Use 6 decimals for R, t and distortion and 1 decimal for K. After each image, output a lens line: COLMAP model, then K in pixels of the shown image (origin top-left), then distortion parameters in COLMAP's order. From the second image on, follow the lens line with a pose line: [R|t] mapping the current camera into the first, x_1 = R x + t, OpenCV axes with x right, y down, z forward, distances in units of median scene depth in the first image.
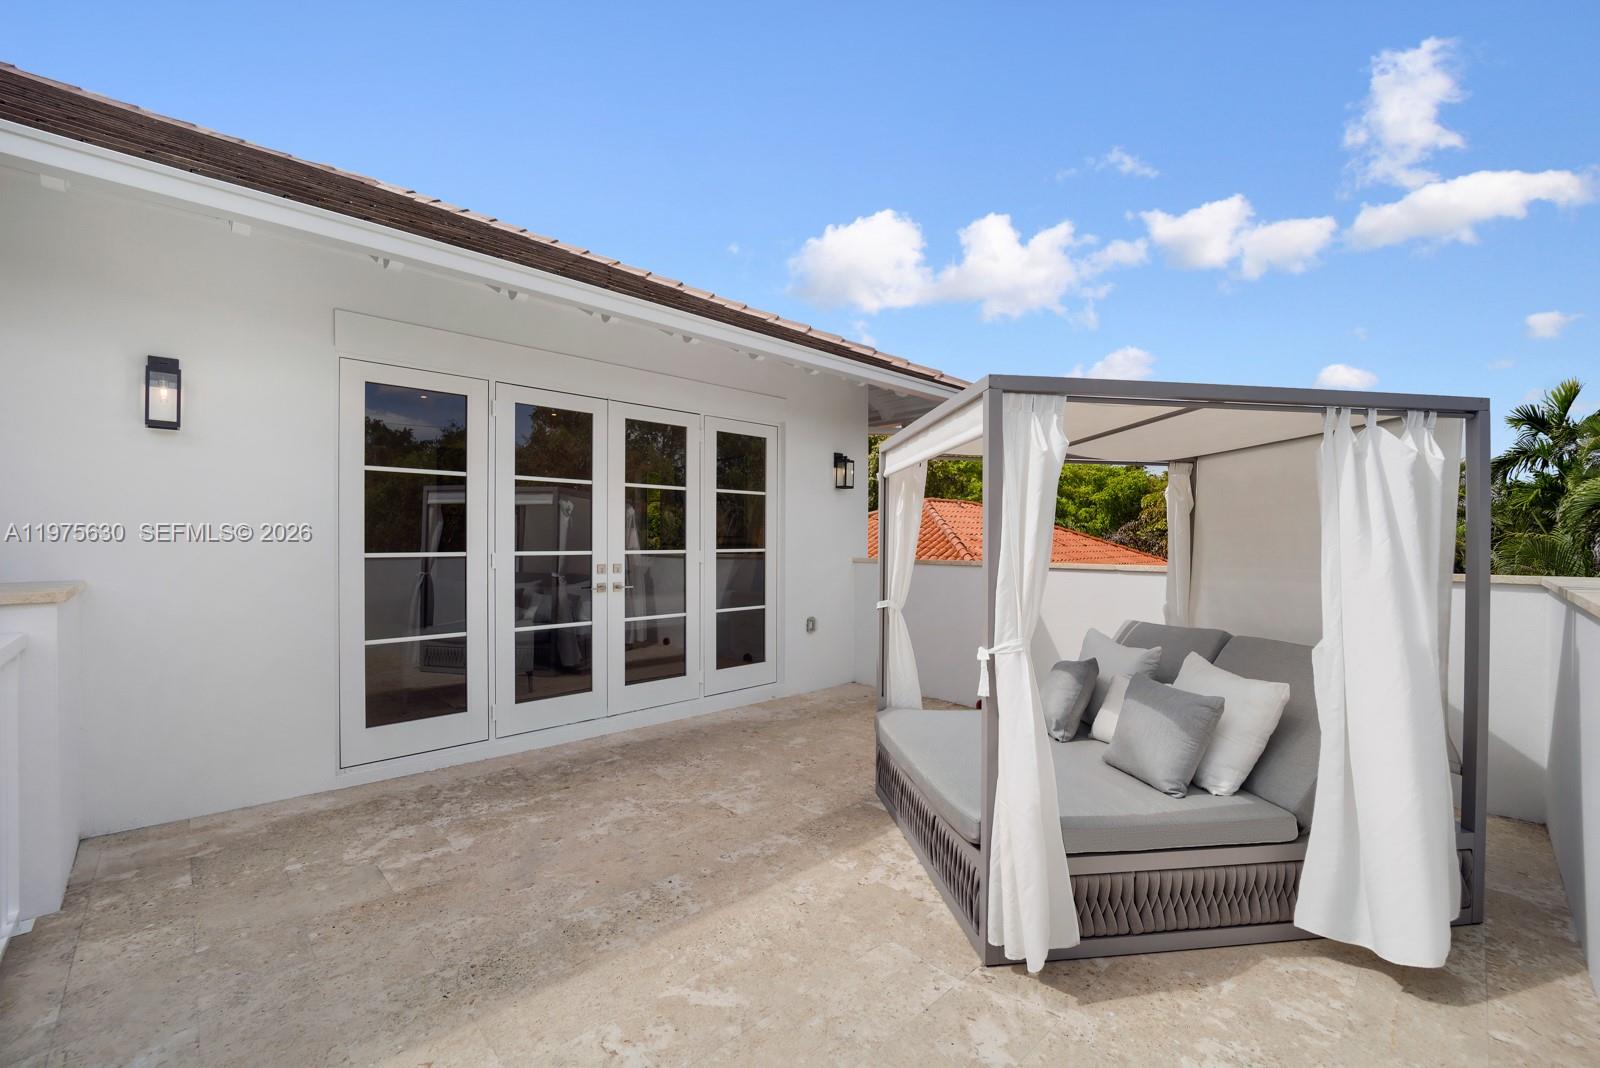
lens RADIAL K [[649.9, 0, 800.6], [0, 649.9, 543.2], [0, 0, 1]] dist [0.012040, -0.002637]
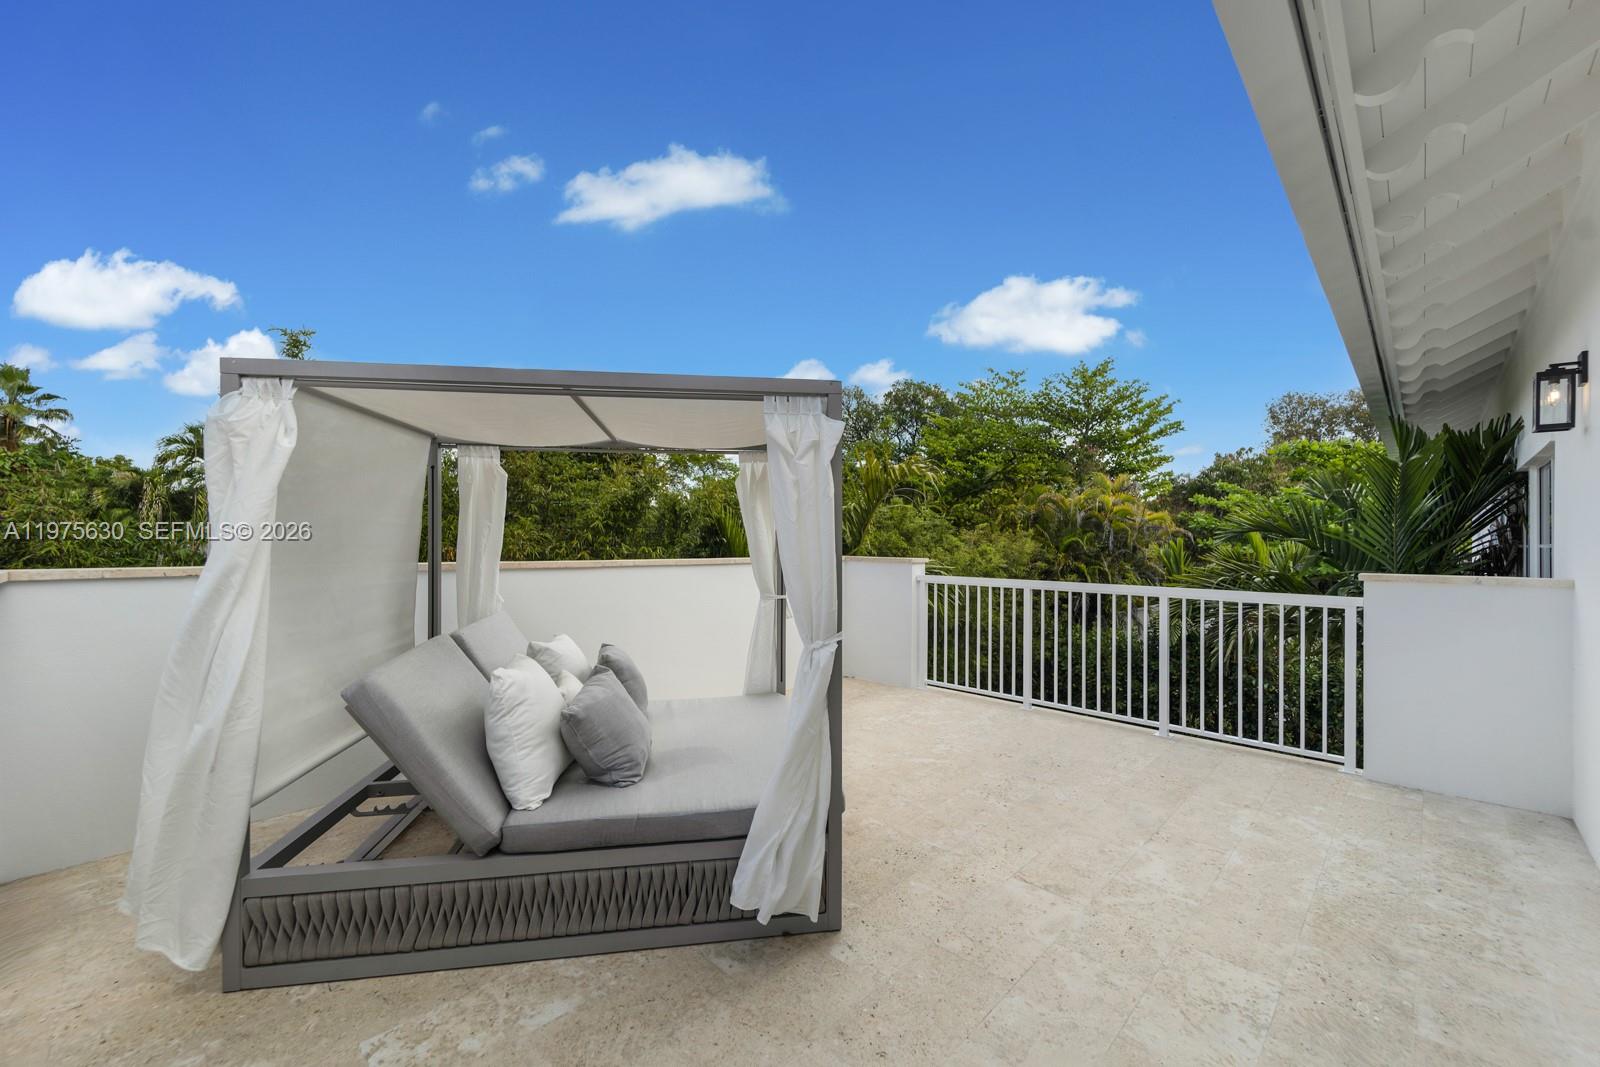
lens RADIAL K [[649.9, 0, 794.2], [0, 649.9, 533.9], [0, 0, 1]] dist [0.012040, -0.002637]
pose [[-0.999598, -0.002278, -0.028264, 0.205573], [-0.002004, 0.999951, -0.009705, -0.003379], [0.028285, -0.009645, -0.999553, 1.857735]]
